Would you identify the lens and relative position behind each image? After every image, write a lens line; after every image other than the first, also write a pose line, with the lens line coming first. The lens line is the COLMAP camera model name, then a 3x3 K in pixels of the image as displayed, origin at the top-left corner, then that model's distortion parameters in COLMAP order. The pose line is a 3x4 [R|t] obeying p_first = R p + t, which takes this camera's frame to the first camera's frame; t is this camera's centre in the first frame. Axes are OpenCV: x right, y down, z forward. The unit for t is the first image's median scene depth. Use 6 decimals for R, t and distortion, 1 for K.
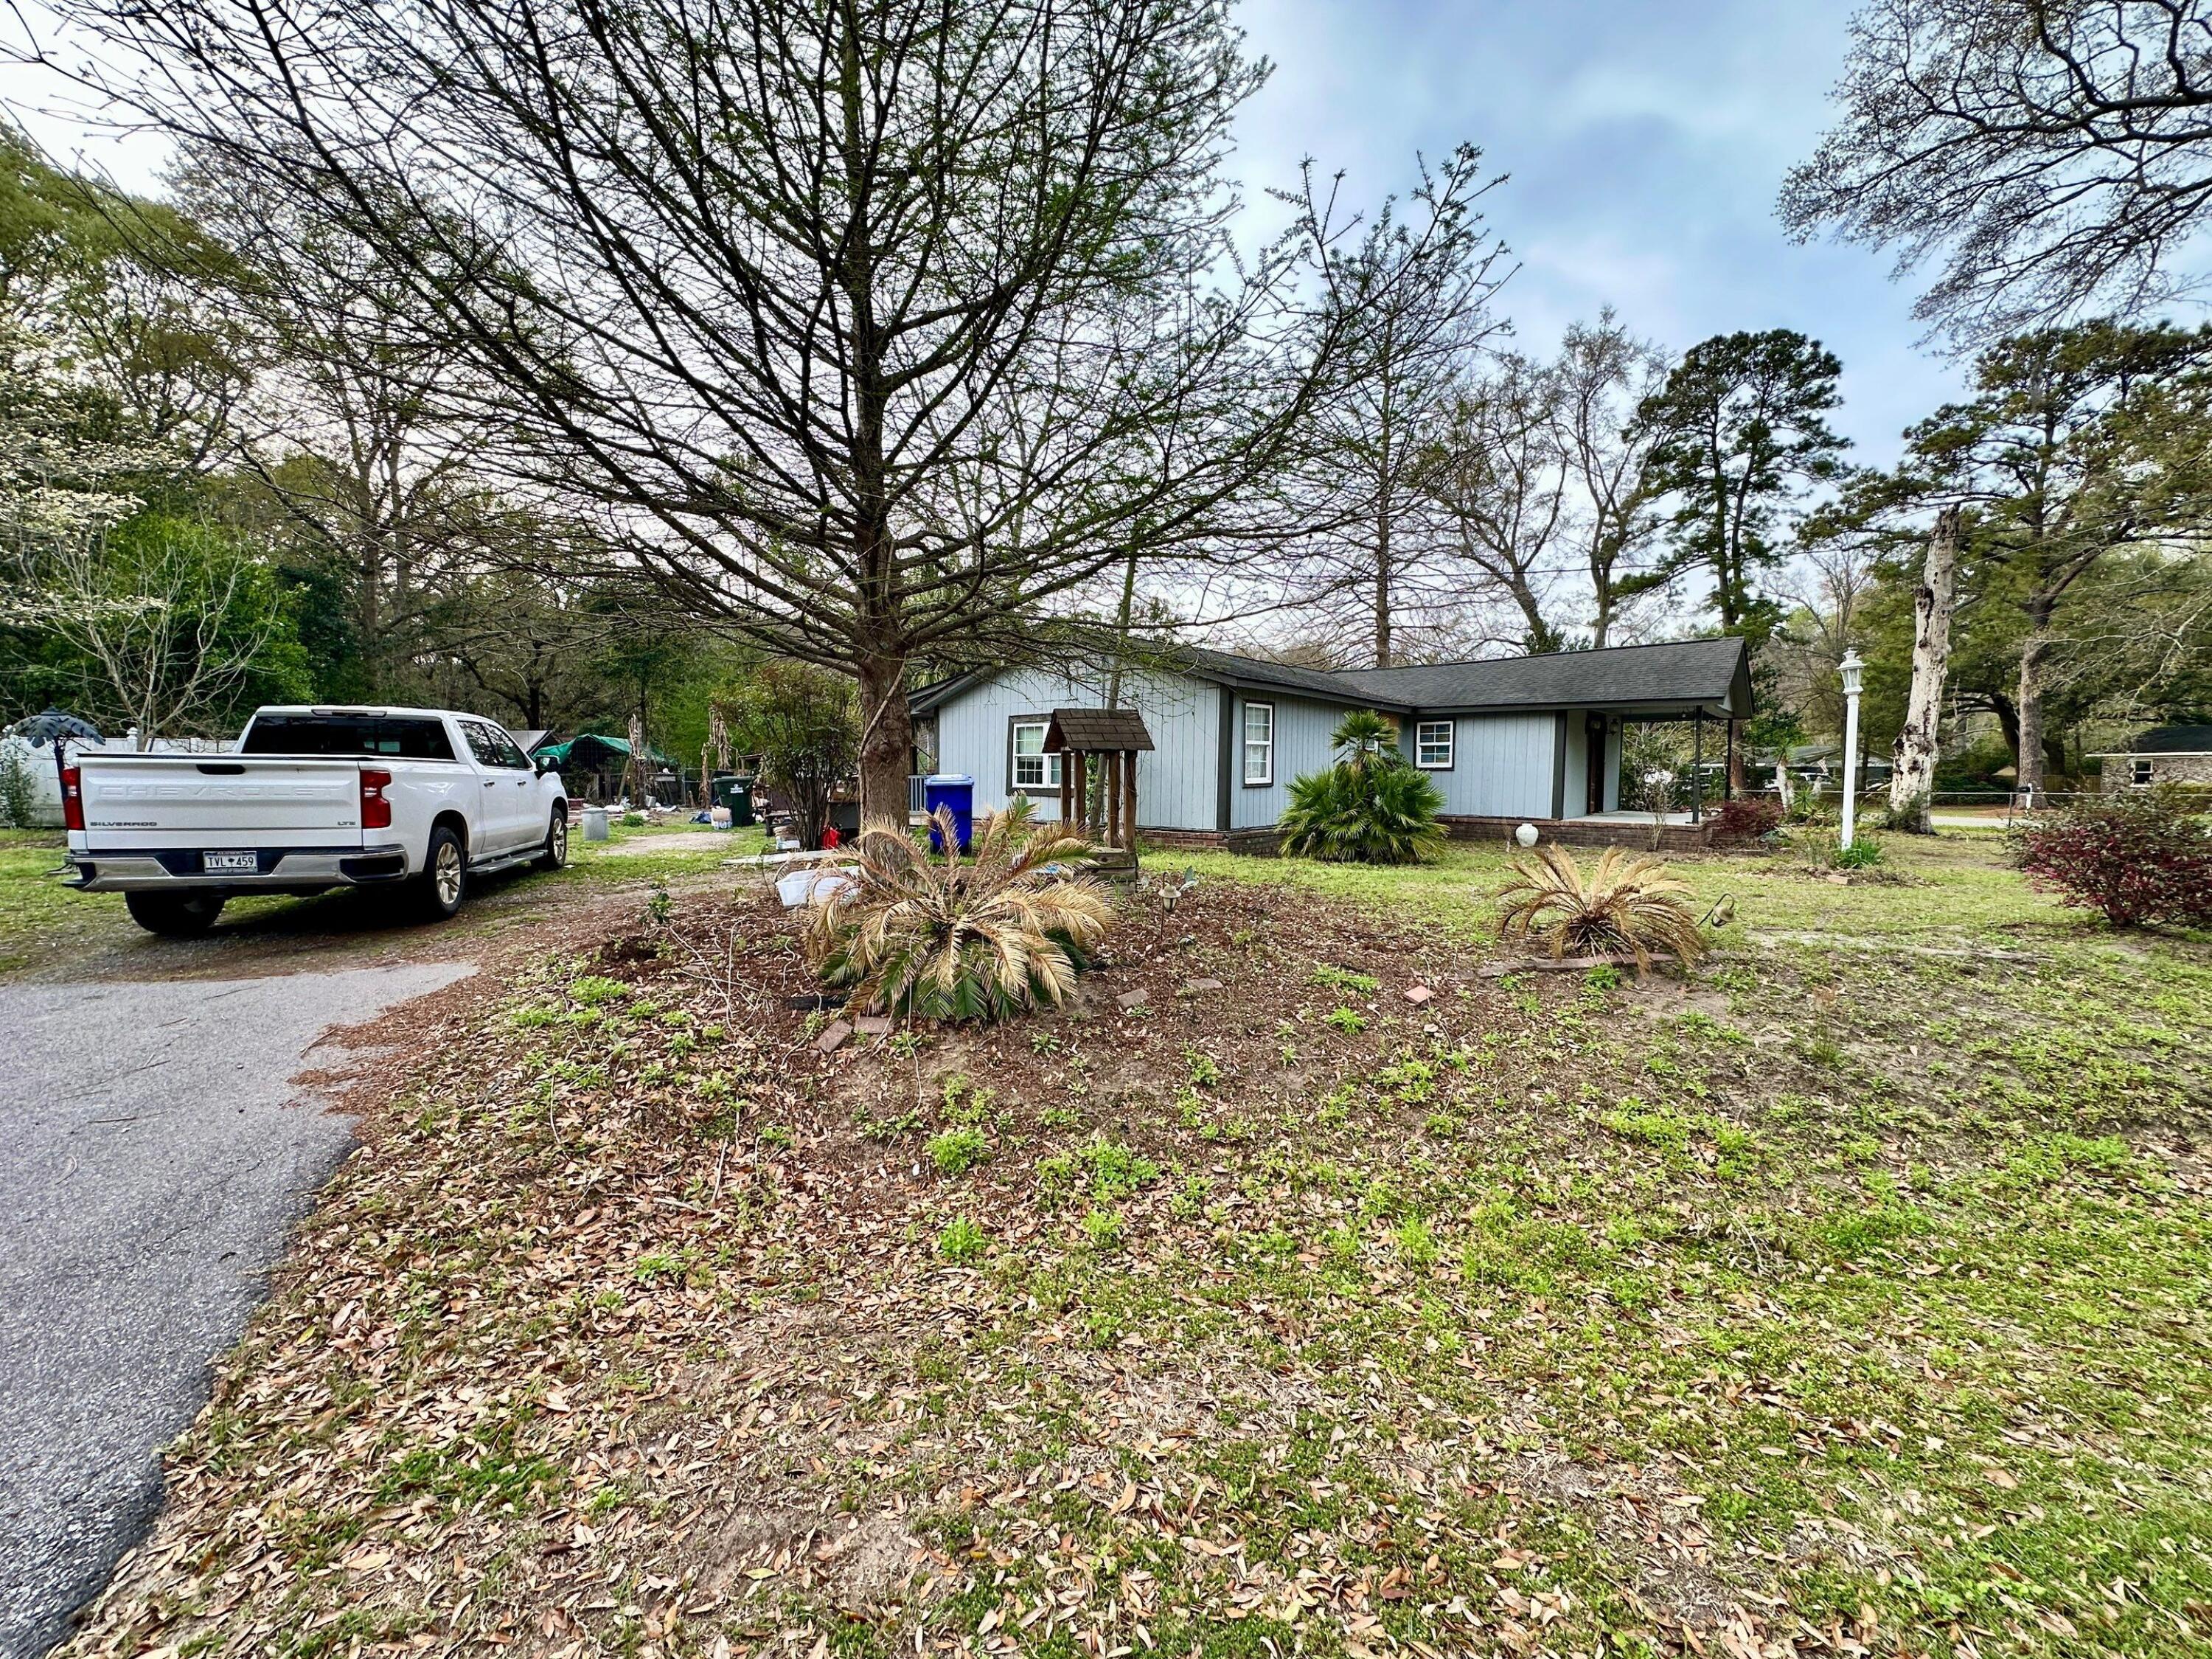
lens RADIAL K [[879.2, 0, 1108.8], [0, 879.2, 823.1], [0, 0, 1]] dist [0.000536, 0.000447]
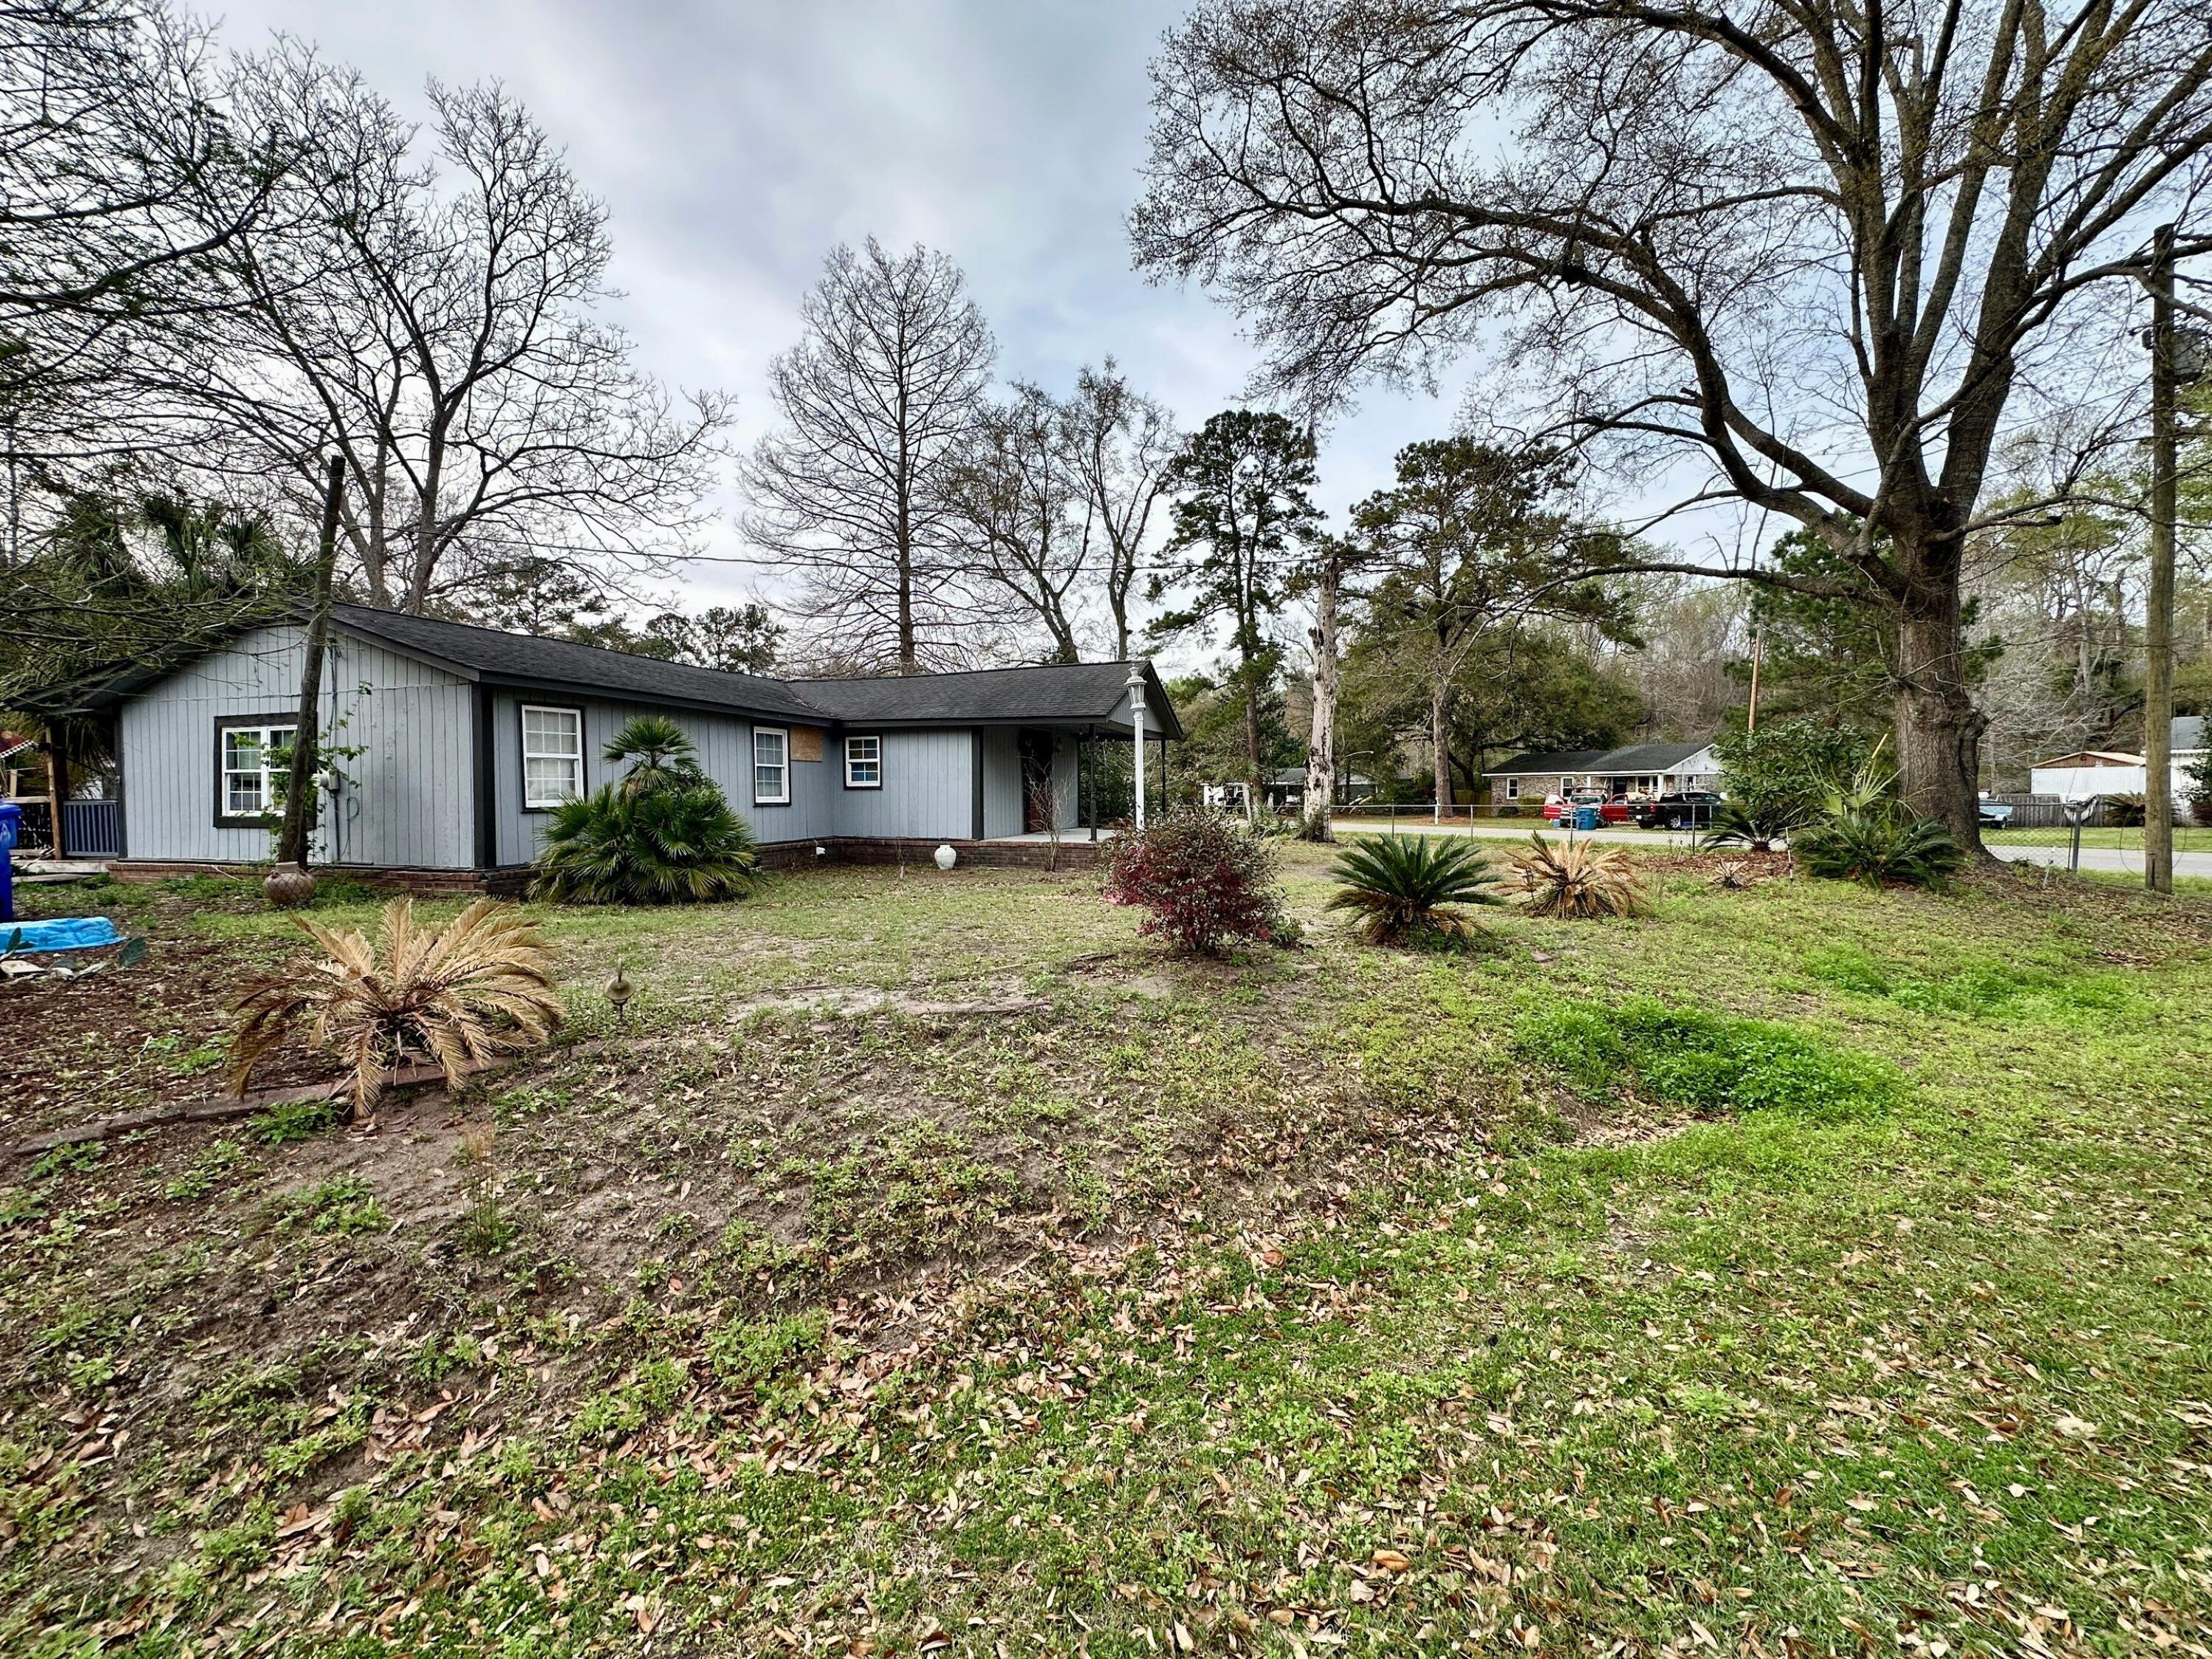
lens RADIAL K [[879.2, 0, 1098.1], [0, 879.2, 823.0], [0, 0, 1]] dist [0.000536, 0.000447]
pose [[0.923427, -0.020547, 0.383224, 0.099084], [0.029388, 0.999420, -0.017229, -0.000734], [-0.382648, 0.027172, 0.923495, 0.024150]]
